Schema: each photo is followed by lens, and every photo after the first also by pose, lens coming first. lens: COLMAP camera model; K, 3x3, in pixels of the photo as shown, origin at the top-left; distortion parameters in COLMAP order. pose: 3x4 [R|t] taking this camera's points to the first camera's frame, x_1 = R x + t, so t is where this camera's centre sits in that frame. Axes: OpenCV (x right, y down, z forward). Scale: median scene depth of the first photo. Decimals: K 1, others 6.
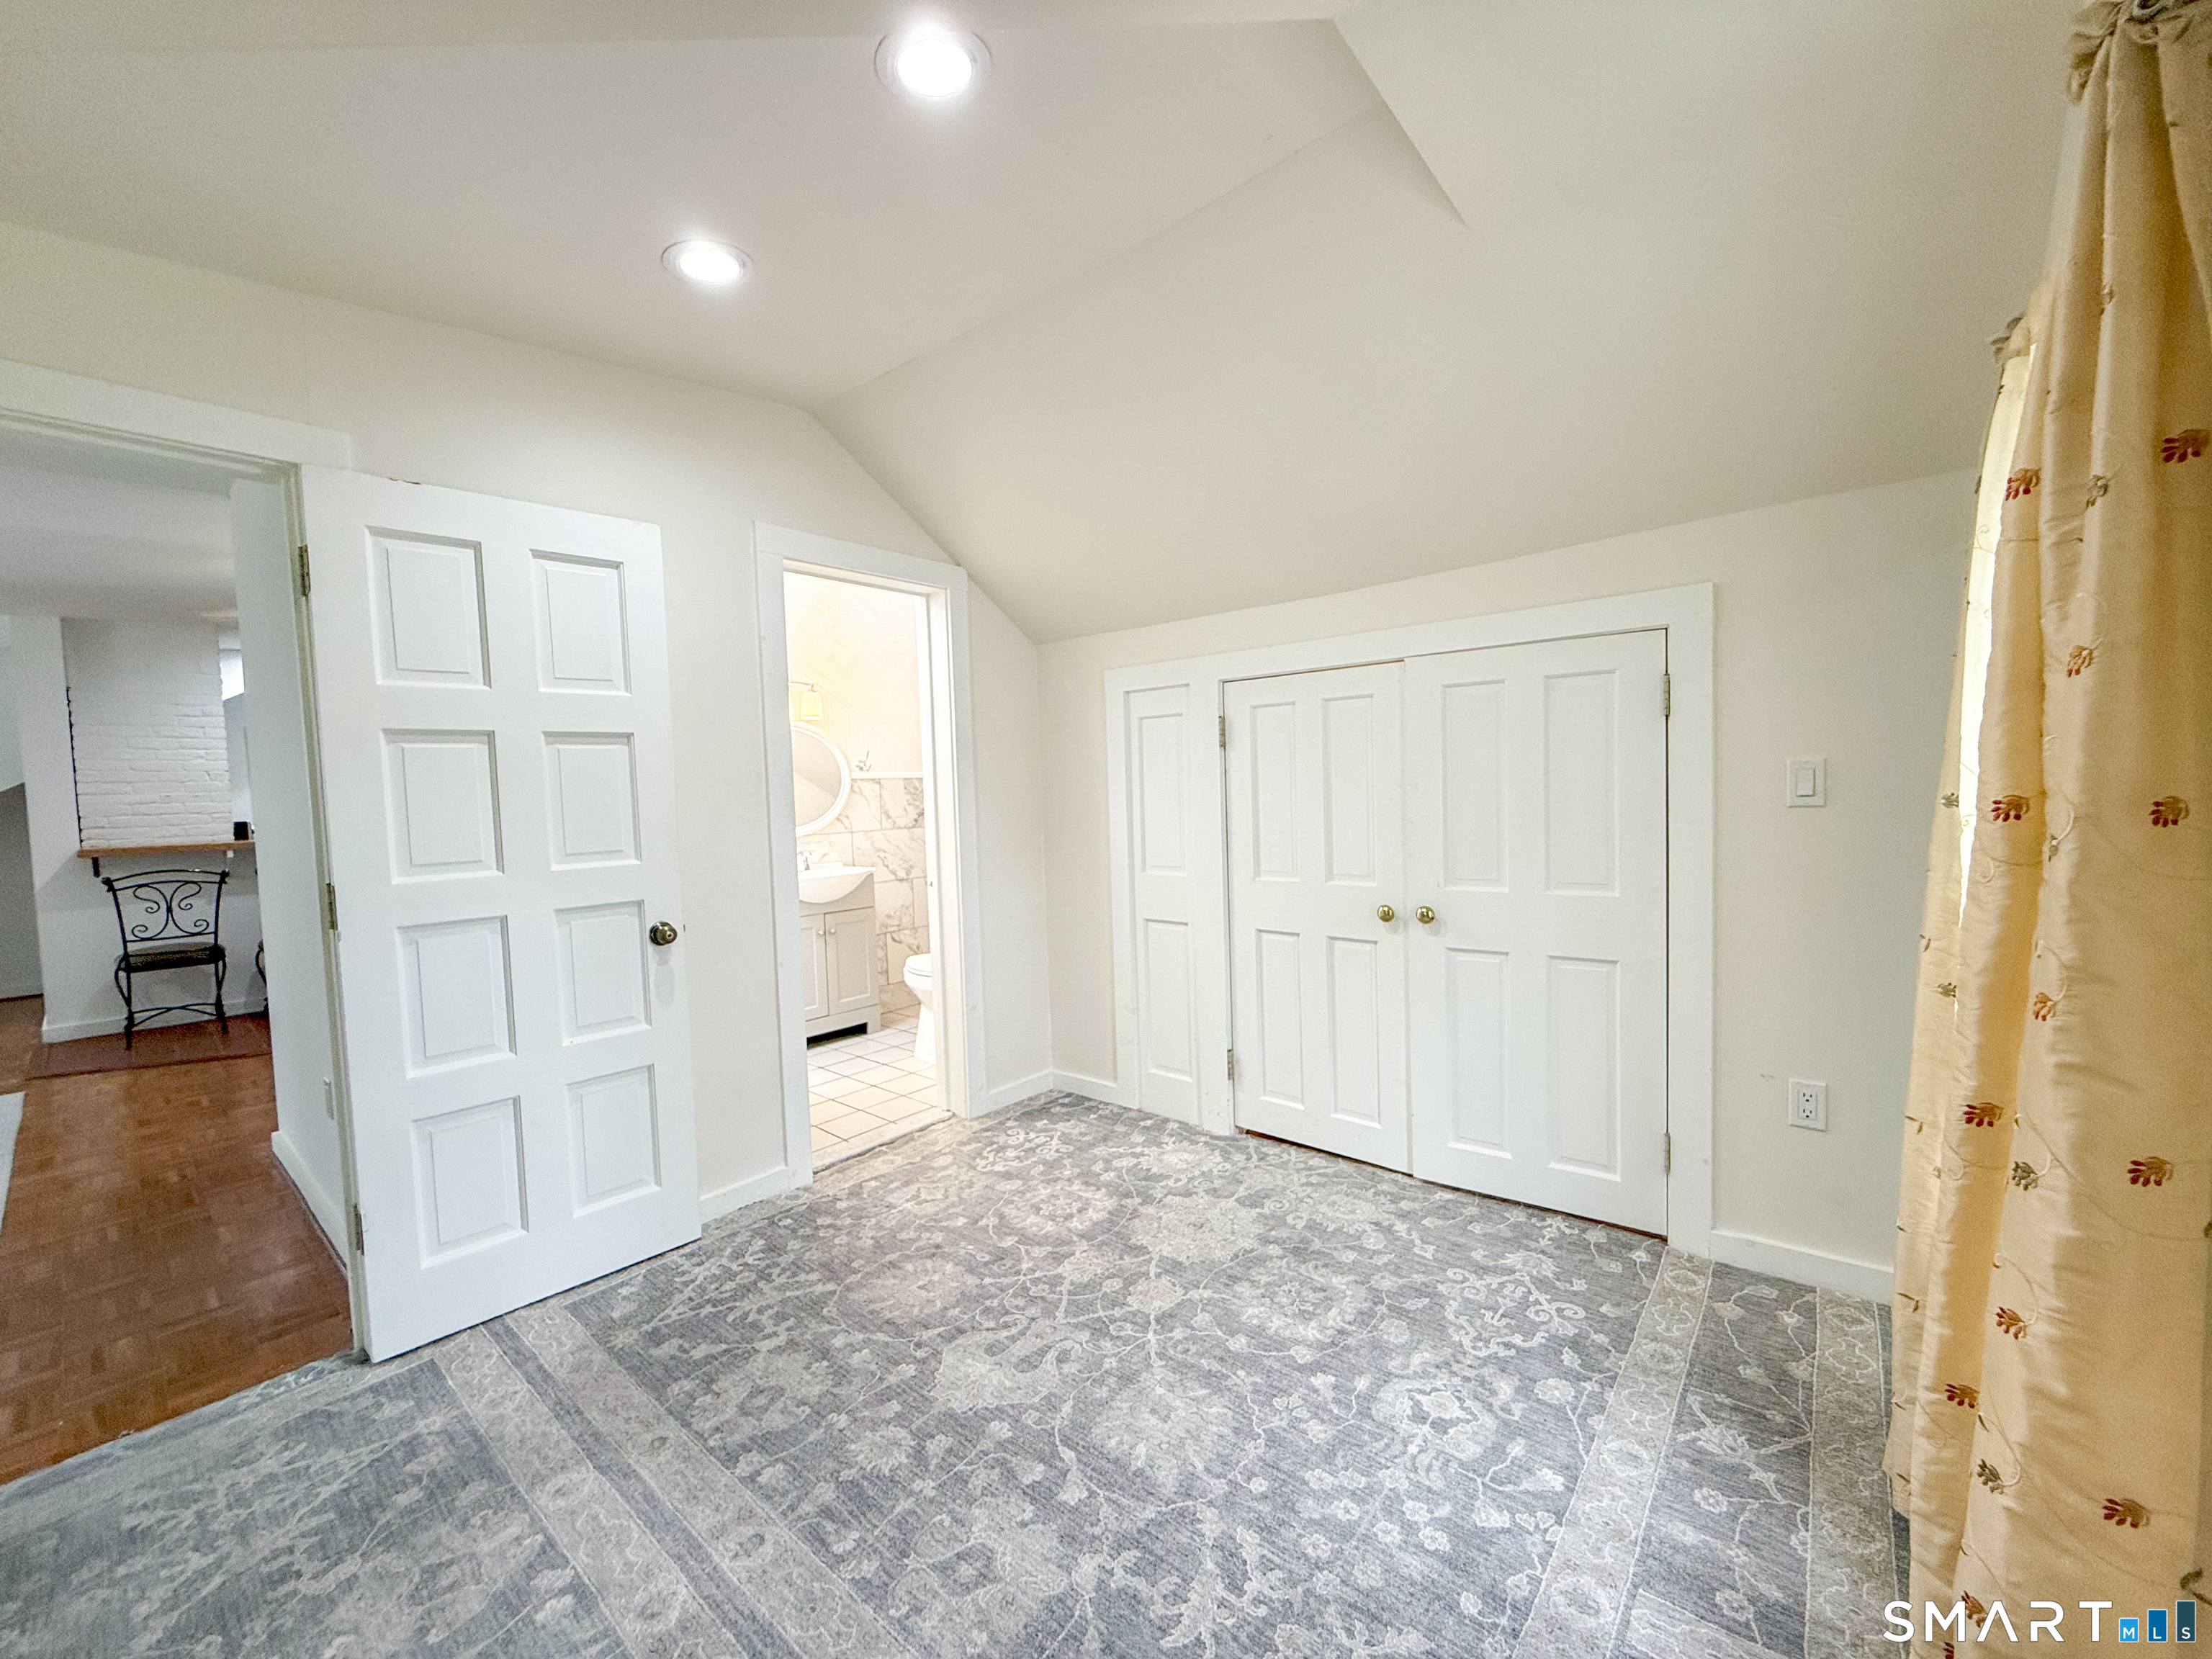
lens RADIAL K [[878.5, 0, 1103.8], [0, 878.5, 830.5], [0, 0, 1]] dist [0.000872, -0.000859]
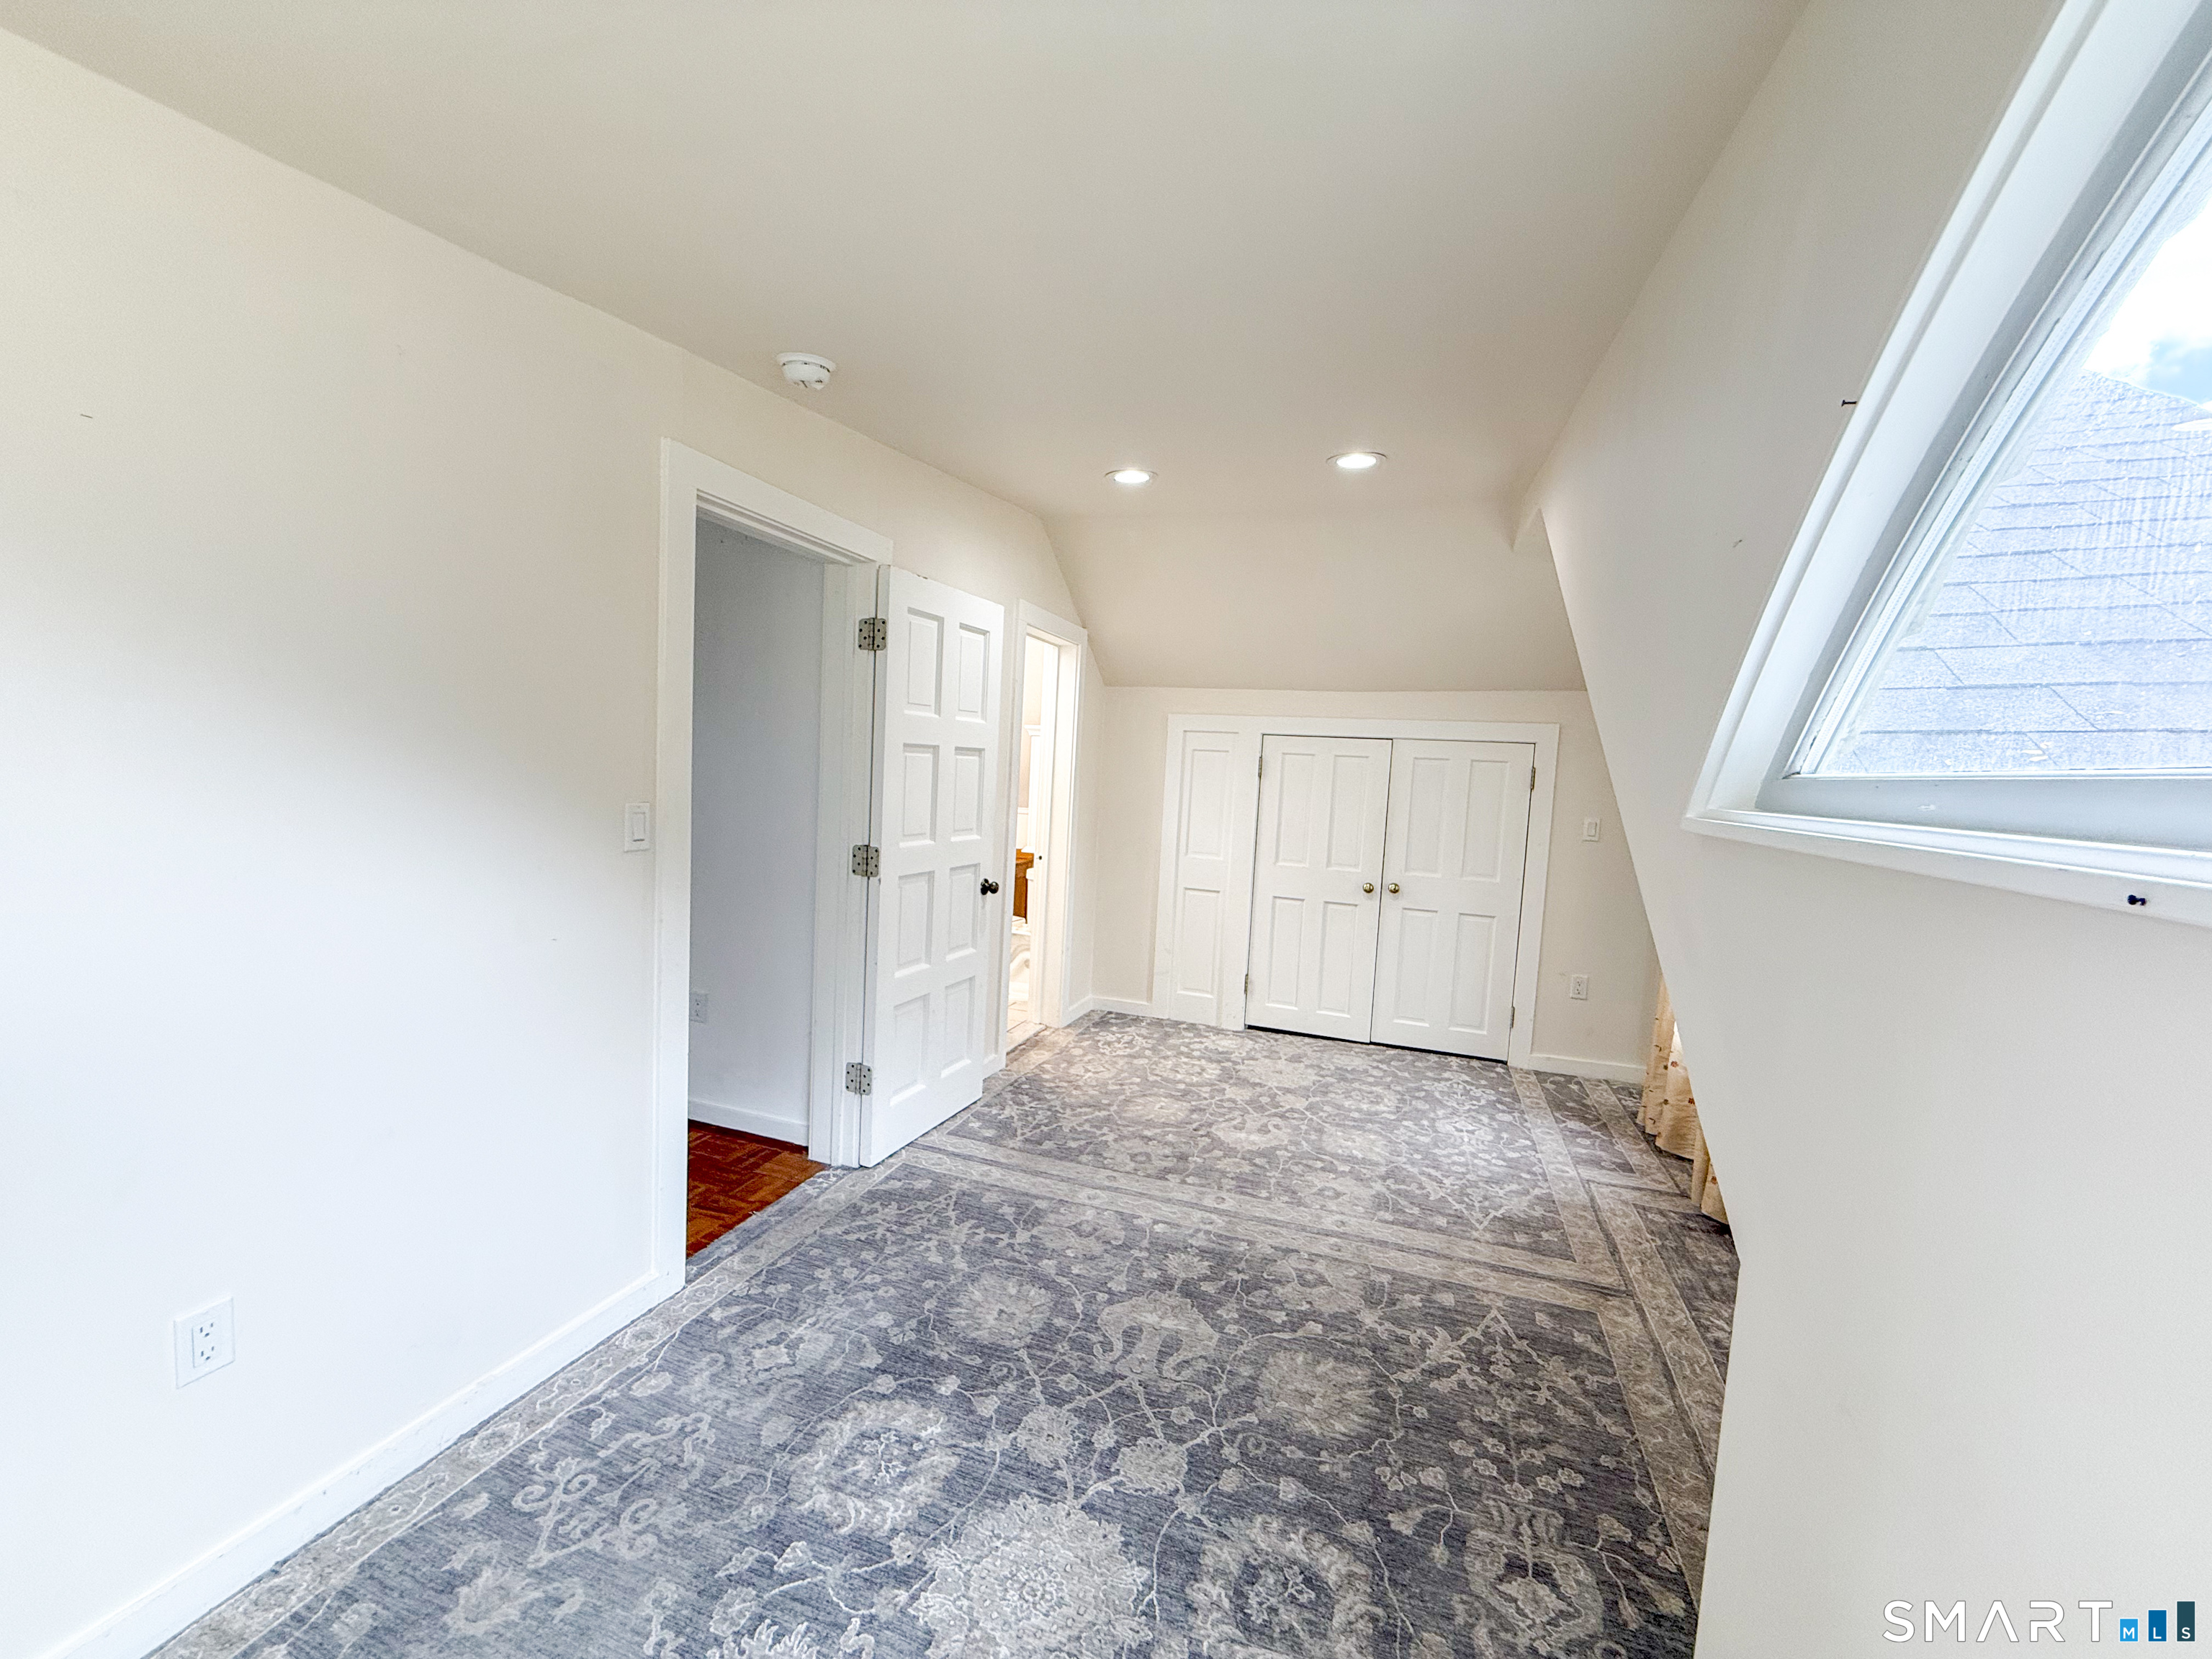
lens RADIAL K [[878.5, 0, 1101.9], [0, 878.5, 831.1], [0, 0, 1]] dist [0.000872, -0.000859]
pose [[0.930986, 0.052892, 0.361203, -0.850308], [-0.062225, 0.997960, 0.014249, -0.007164], [-0.359712, -0.035741, 0.932378, -0.420606]]
